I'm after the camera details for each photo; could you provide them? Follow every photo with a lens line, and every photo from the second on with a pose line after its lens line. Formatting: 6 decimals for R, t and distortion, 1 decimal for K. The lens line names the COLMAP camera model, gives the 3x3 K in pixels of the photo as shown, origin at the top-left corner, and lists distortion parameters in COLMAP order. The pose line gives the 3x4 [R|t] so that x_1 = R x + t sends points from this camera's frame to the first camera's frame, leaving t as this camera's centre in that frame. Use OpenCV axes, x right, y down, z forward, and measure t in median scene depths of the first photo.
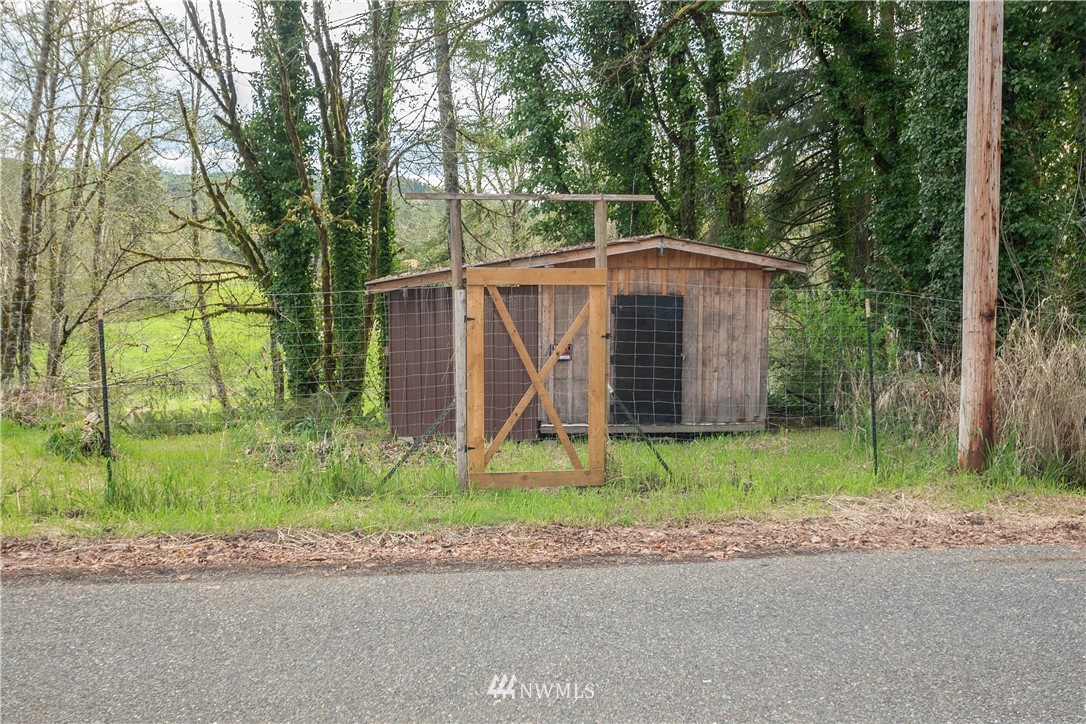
lens RADIAL K [[1128.0, 0, 543.5], [0, 1128.0, 360.1], [0, 0, 1]] dist [-0.013593, 0.000000]
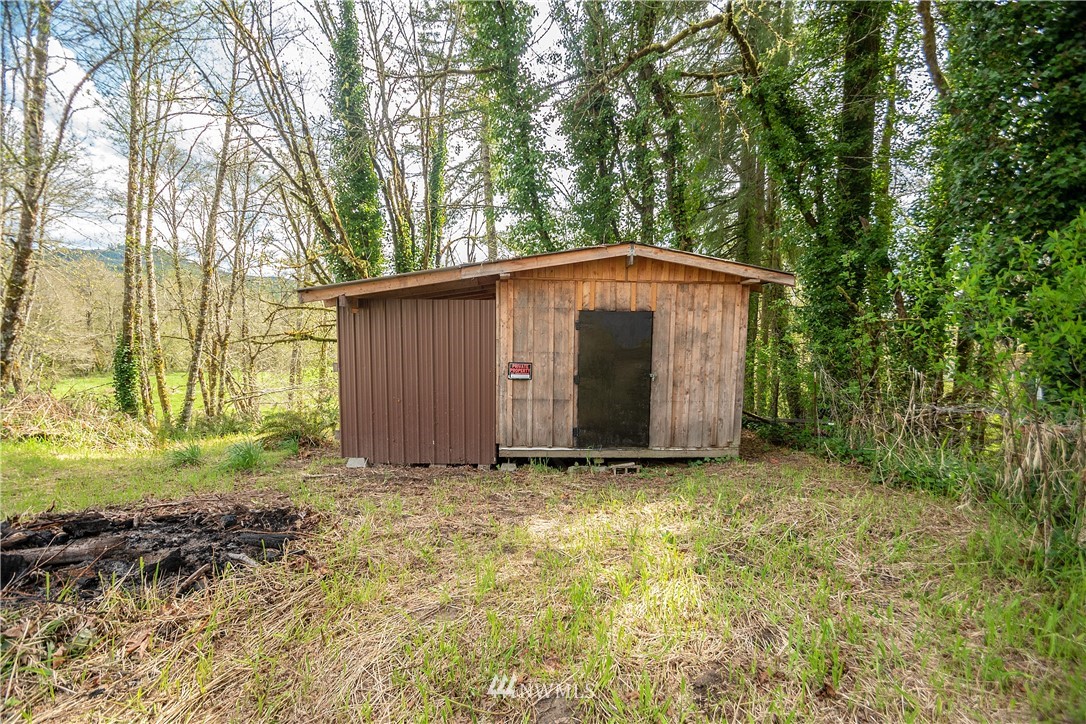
lens RADIAL K [[483.6, 0, 541.7], [0, 483.6, 368.7], [0, 0, 1]] dist [-0.018527, -0.006092]
pose [[0.998466, 0.012504, -0.053933, 0.053877], [-0.013242, 0.999823, -0.013353, -0.003666], [0.053756, 0.014047, 0.998455, 0.598671]]
